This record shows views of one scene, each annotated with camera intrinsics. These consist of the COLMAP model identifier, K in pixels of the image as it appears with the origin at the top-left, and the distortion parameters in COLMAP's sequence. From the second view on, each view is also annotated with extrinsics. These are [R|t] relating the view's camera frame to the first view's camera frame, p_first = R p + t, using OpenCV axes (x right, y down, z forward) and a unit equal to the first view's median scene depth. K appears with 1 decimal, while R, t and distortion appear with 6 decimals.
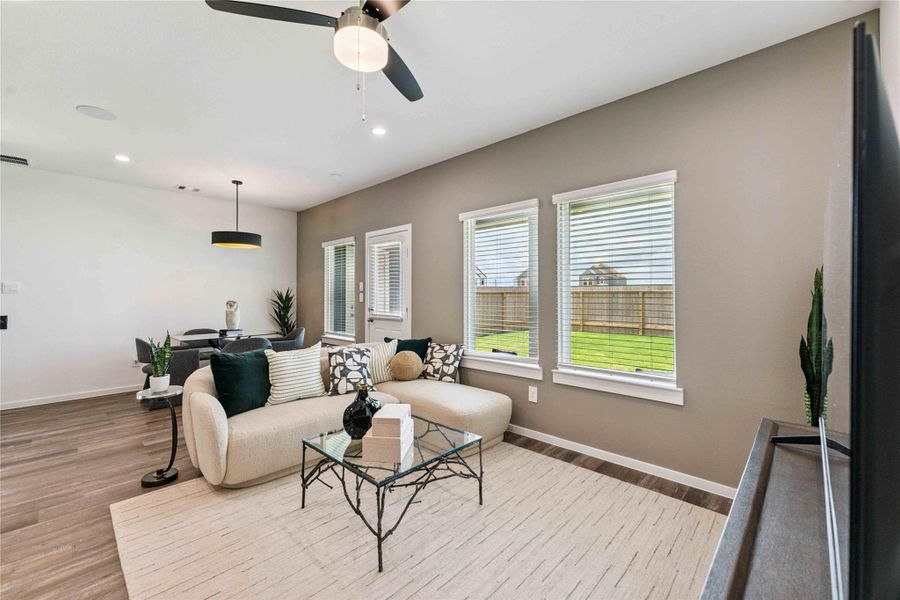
lens RADIAL K [[367.5, 0, 447.4], [0, 367.5, 292.3], [0, 0, 1]] dist [0.002440, 0.000019]
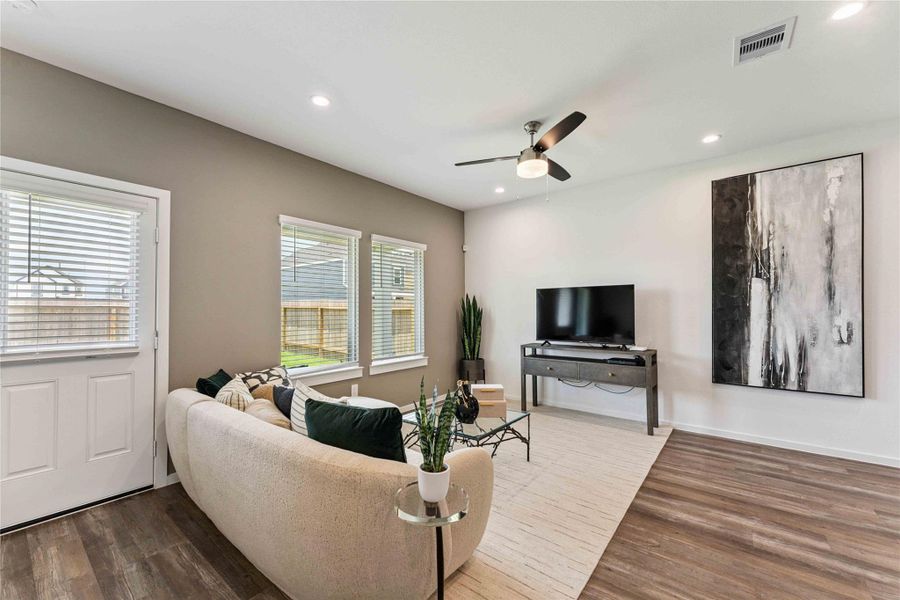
lens RADIAL K [[367.5, 0, 446.4], [0, 367.5, 305.1], [0, 0, 1]] dist [0.002440, 0.000019]
pose [[-0.083329, 0.015654, 0.996399, -0.979135], [-0.003849, 0.999864, -0.016030, 0.012376], [-0.996515, -0.005171, -0.083257, 0.780816]]
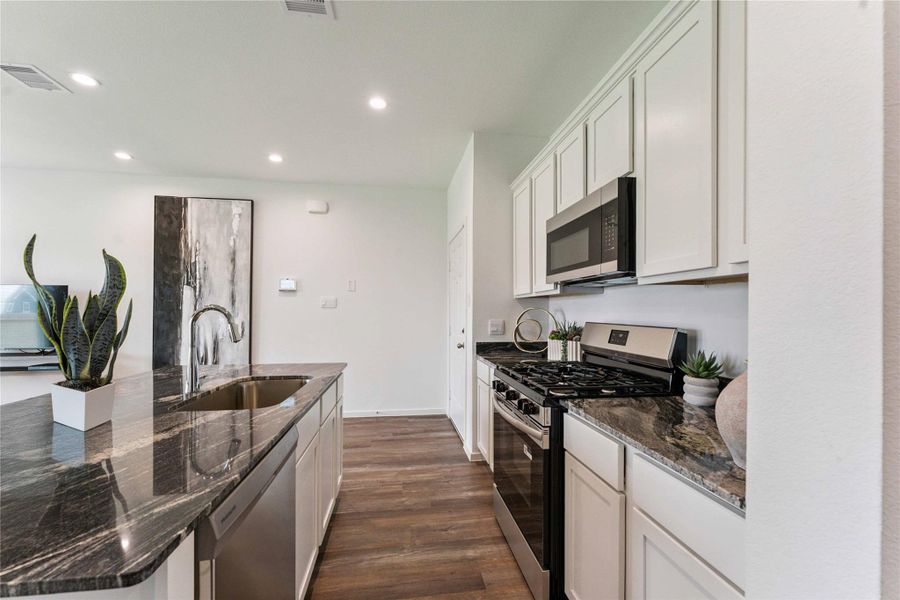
lens RADIAL K [[367.5, 0, 450.6], [0, 367.5, 312.5], [0, 0, 1]] dist [0.002440, 0.000019]
pose [[-0.785952, -0.001713, 0.618285, -1.473039], [-0.006836, 0.999959, -0.005920, 0.007441], [-0.618250, -0.008880, -0.785932, 0.258774]]
